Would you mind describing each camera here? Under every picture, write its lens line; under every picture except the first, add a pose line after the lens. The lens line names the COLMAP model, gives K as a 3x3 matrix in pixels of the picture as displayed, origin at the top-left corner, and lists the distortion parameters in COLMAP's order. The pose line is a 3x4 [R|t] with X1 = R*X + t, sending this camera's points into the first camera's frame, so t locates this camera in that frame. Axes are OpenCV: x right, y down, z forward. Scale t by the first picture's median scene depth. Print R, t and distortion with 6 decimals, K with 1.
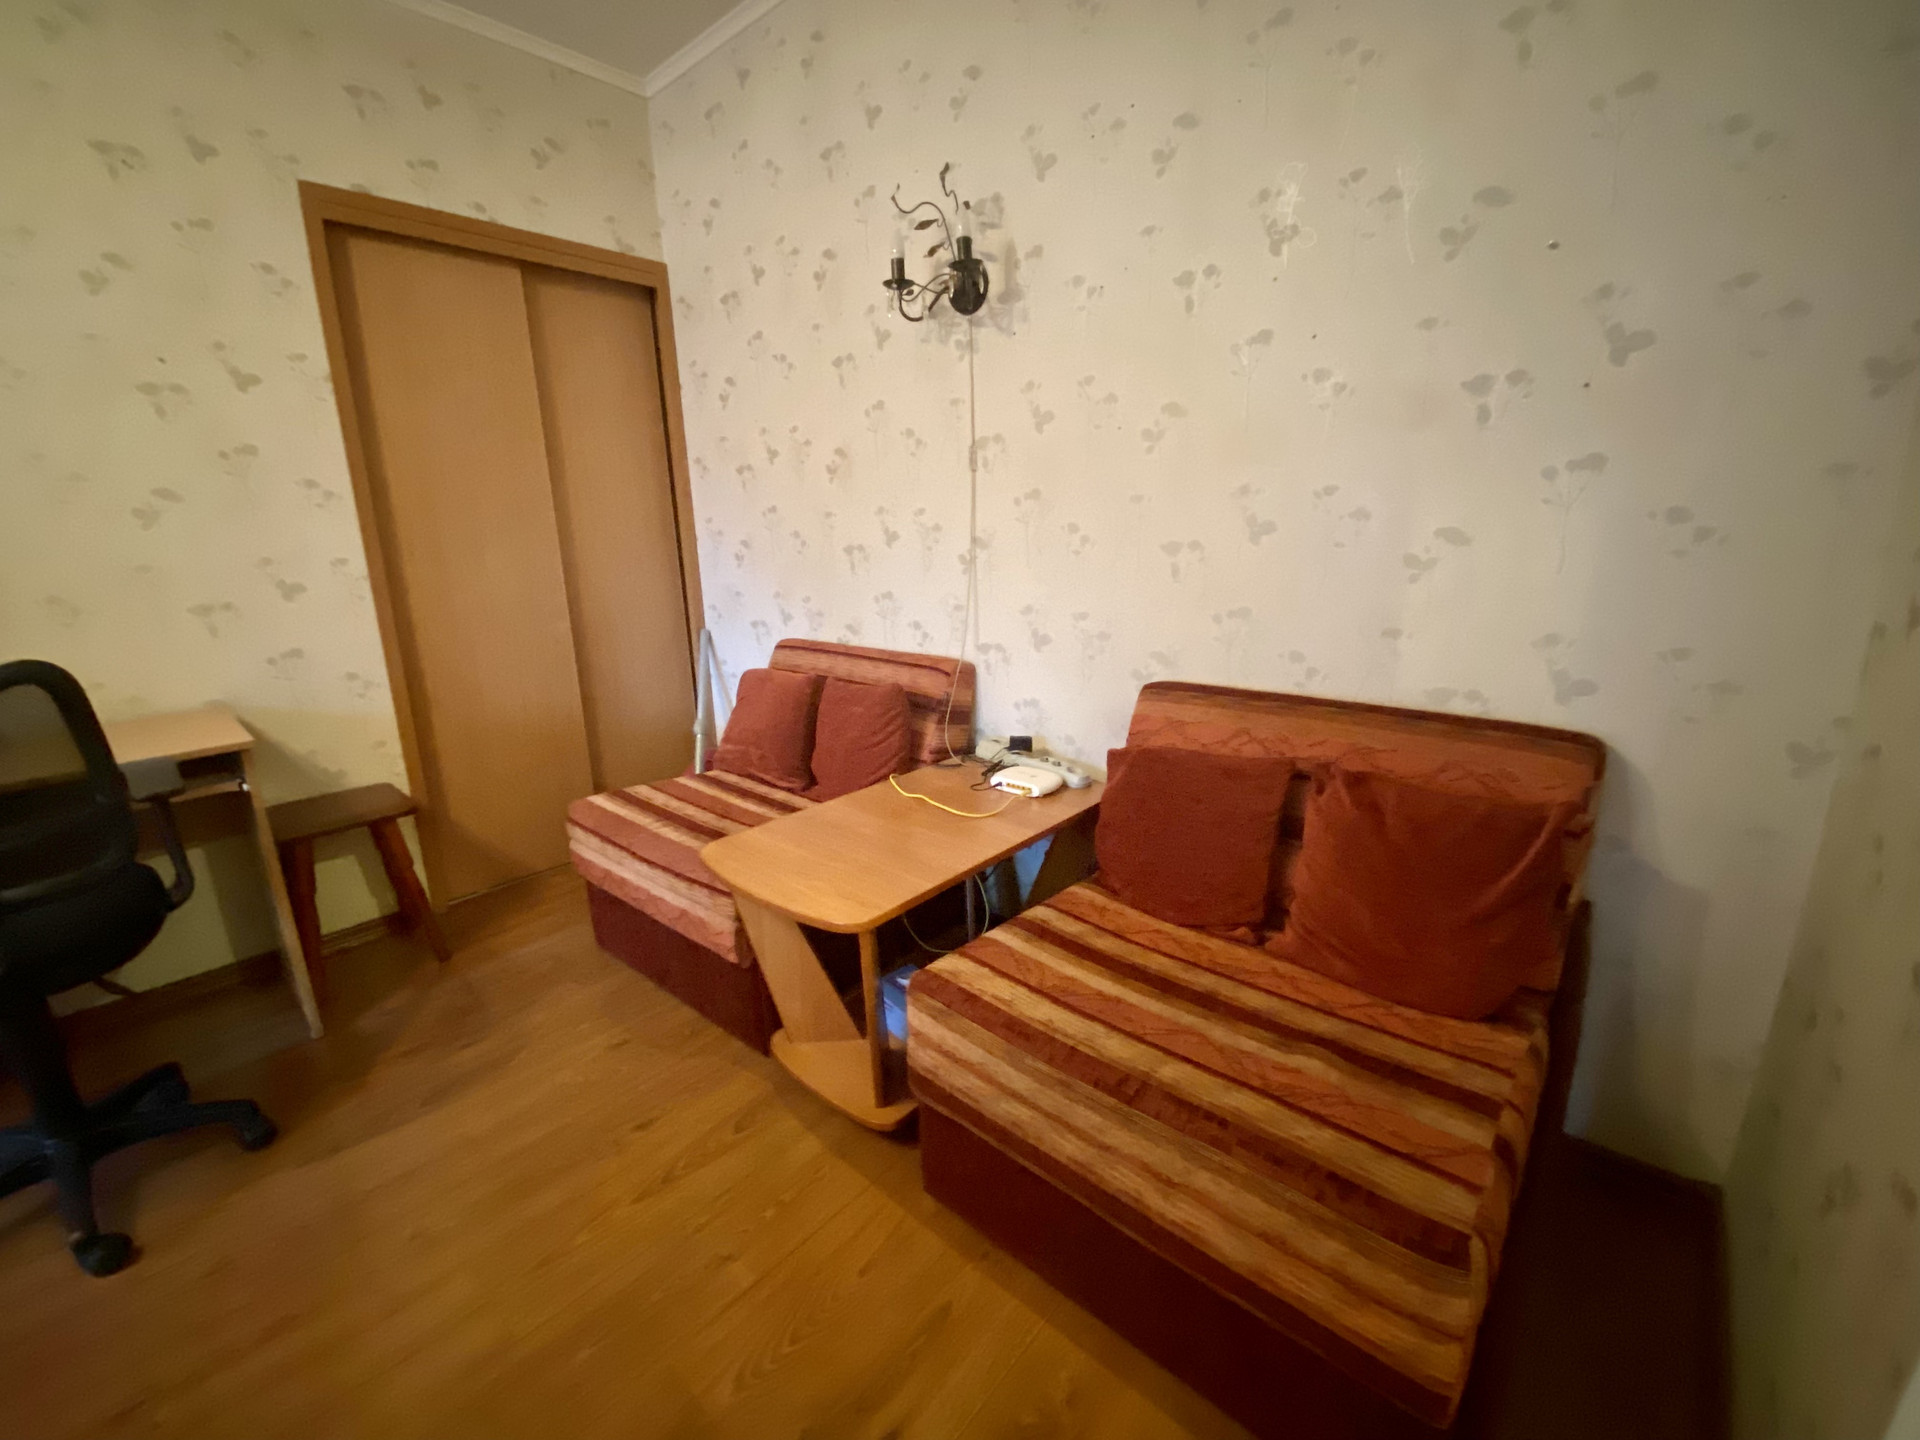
lens RADIAL K [[779.3, 0, 951.3], [0, 779.3, 719.1], [0, 0, 1]] dist [0.021652, -0.021432]
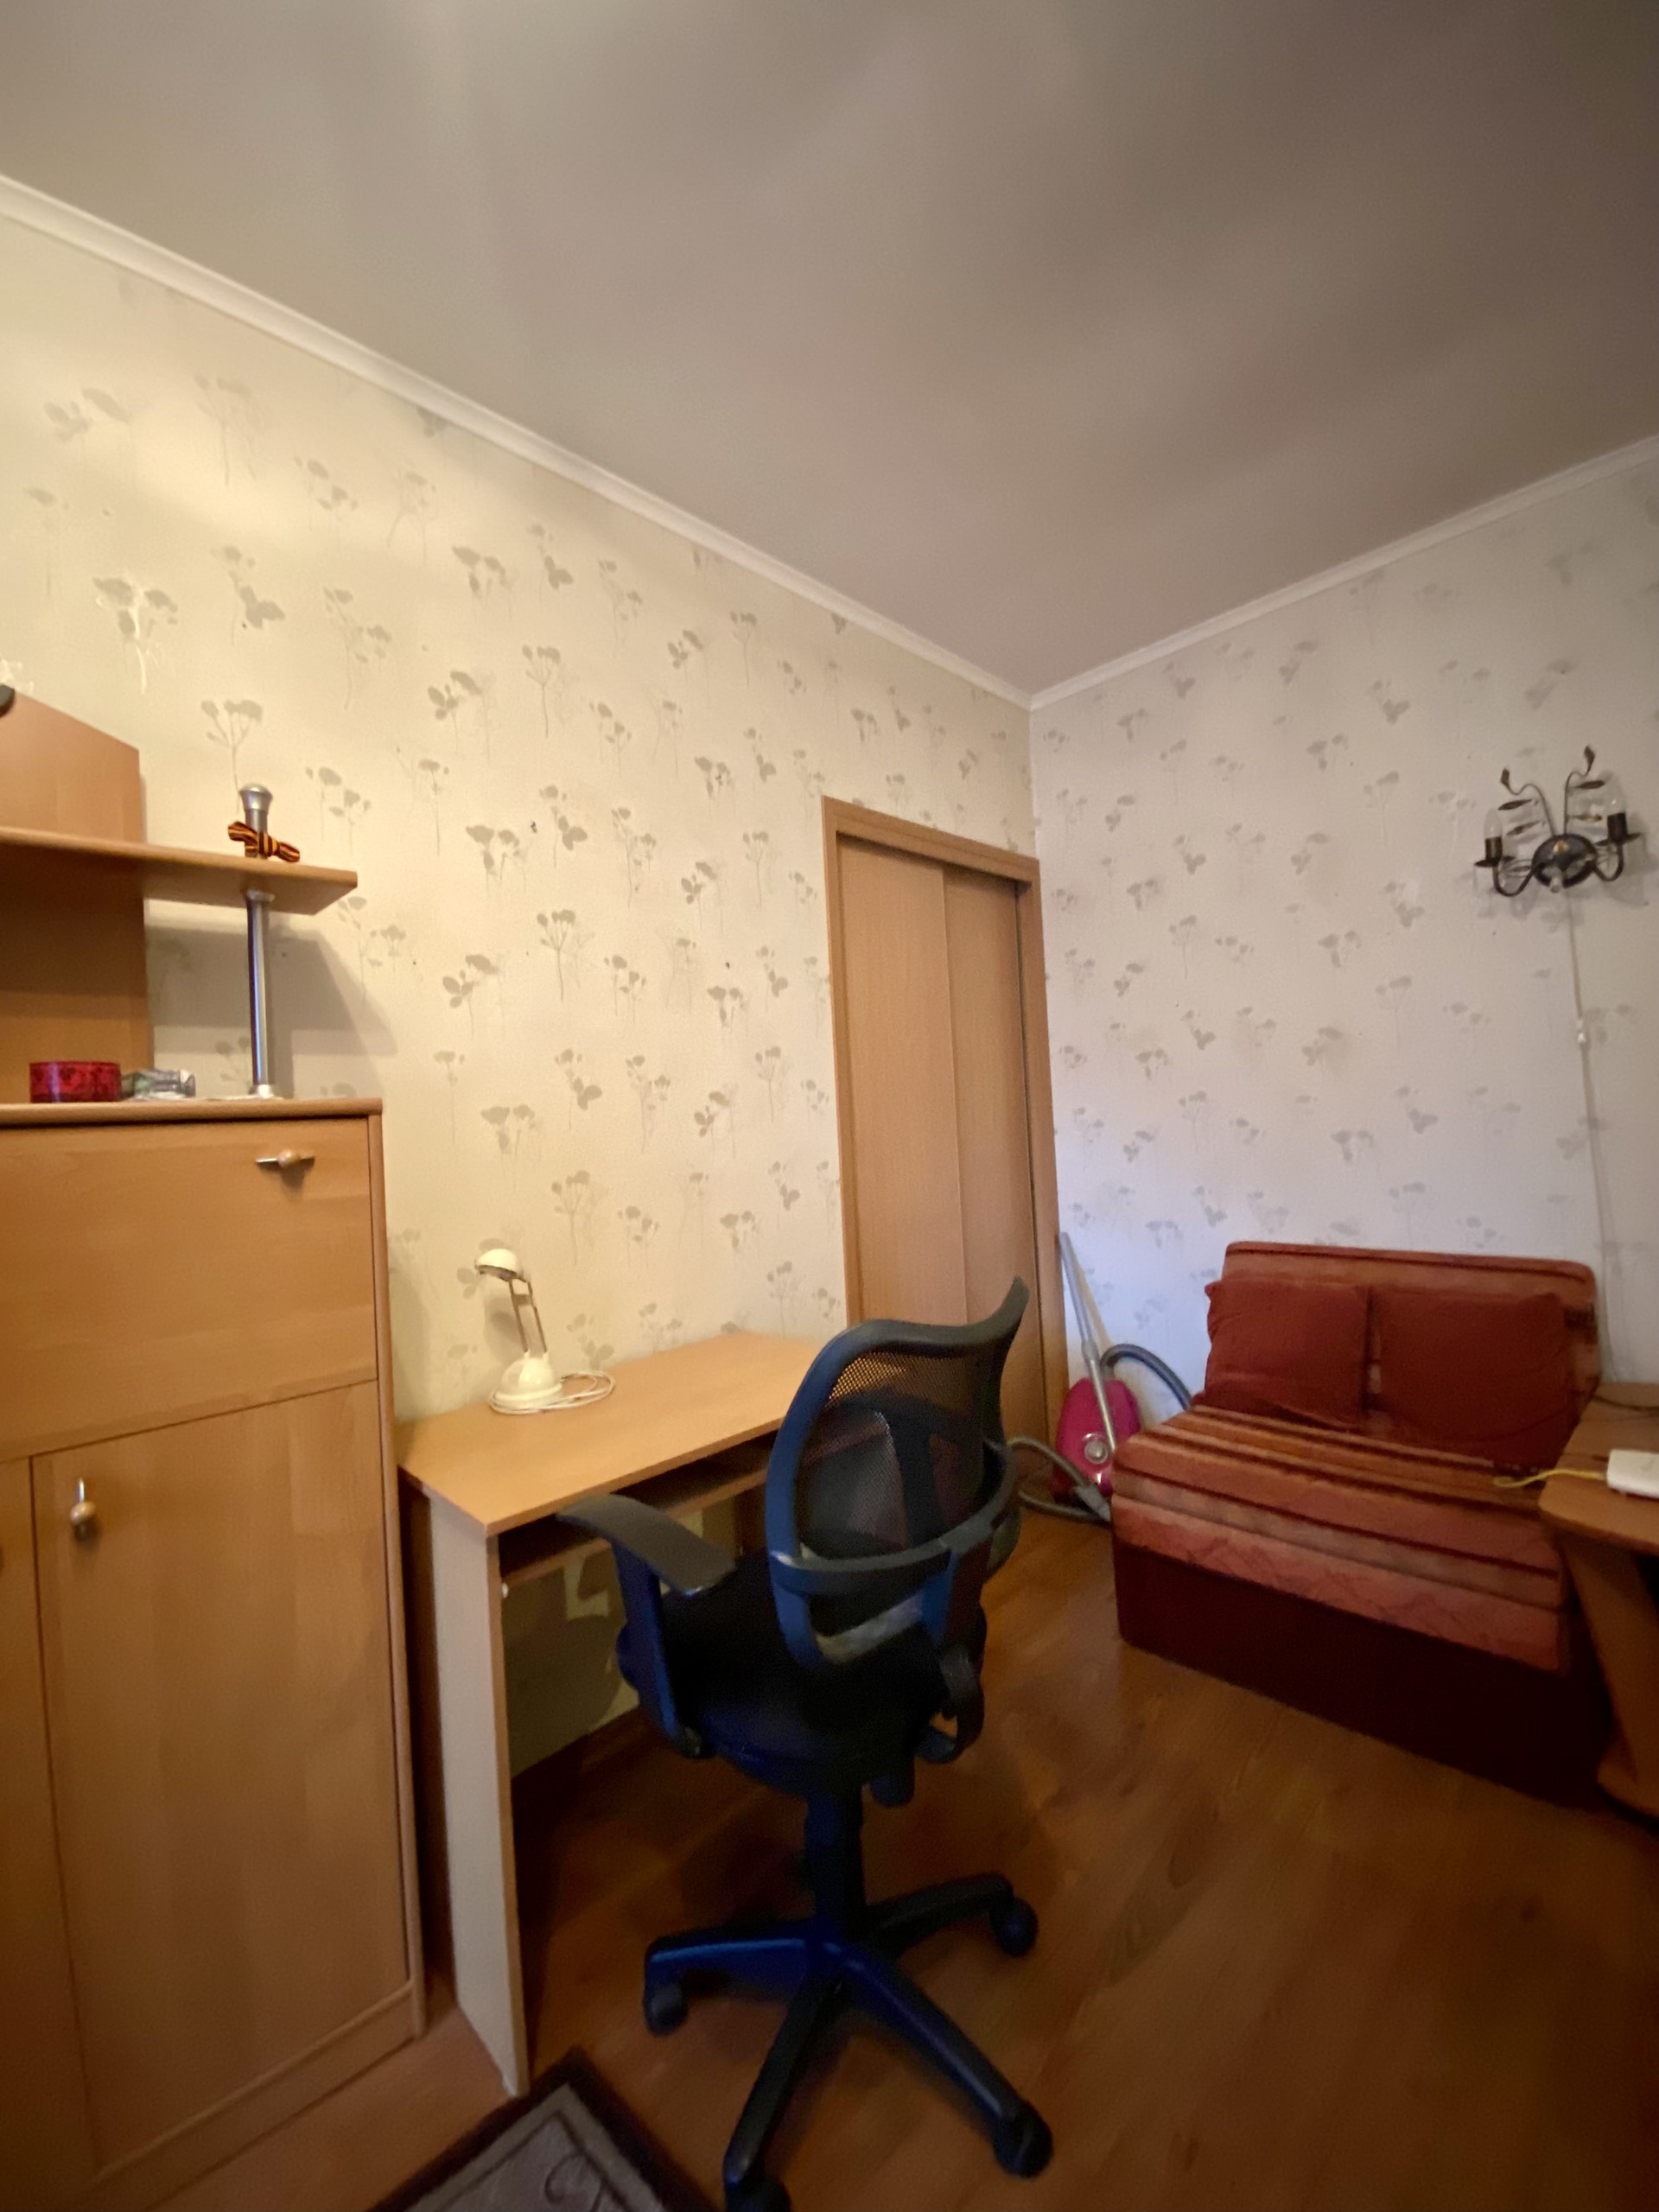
lens RADIAL K [[897.8, 0, 823.0], [0, 897.8, 1101.3], [0, 0, 1]] dist [0.021652, -0.021432]
pose [[0.996877, -0.030216, -0.072960, -0.757725], [0.010712, 0.967103, -0.254159, -0.006998], [0.078239, 0.252584, 0.964407, -0.038580]]
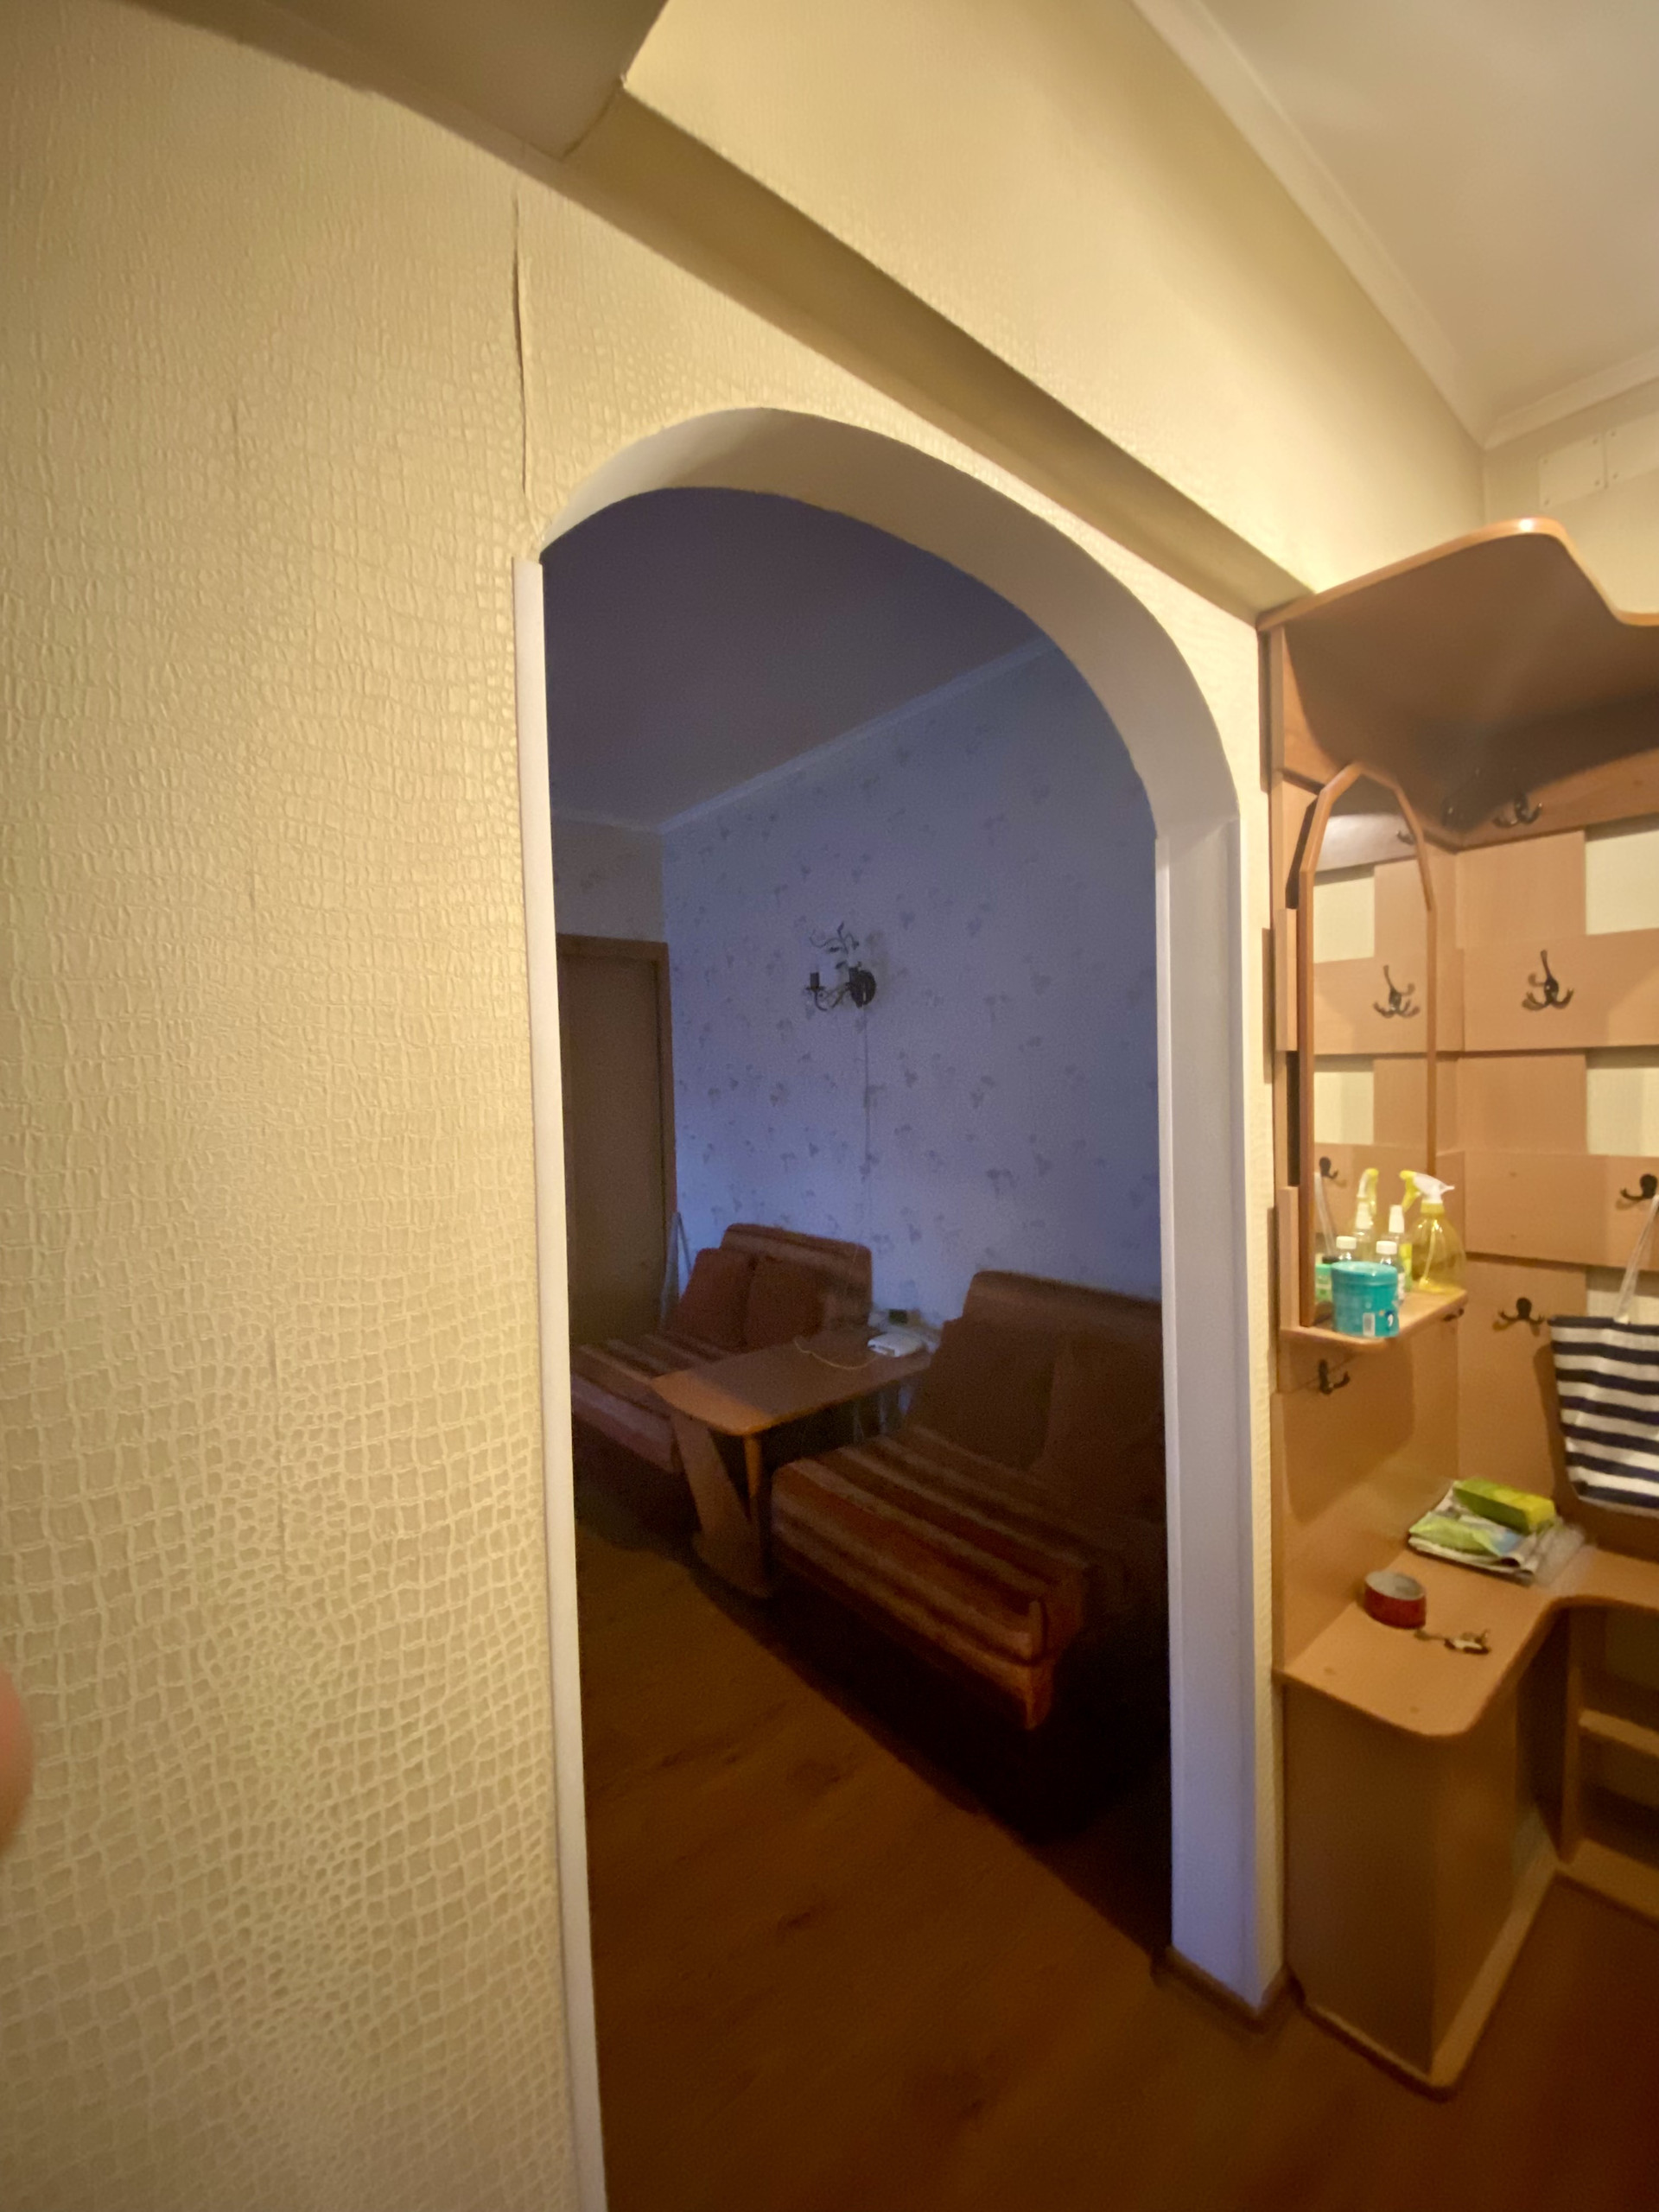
lens RADIAL K [[893.6, 0, 826.8], [0, 893.6, 1065.7], [0, 0, 1]] dist [0.071249, -0.021277]
pose [[0.988302, -0.004040, -0.152459, 0.197394], [-0.033396, 0.969655, -0.242185, -0.005480], [0.148811, 0.244443, 0.958177, -0.539664]]
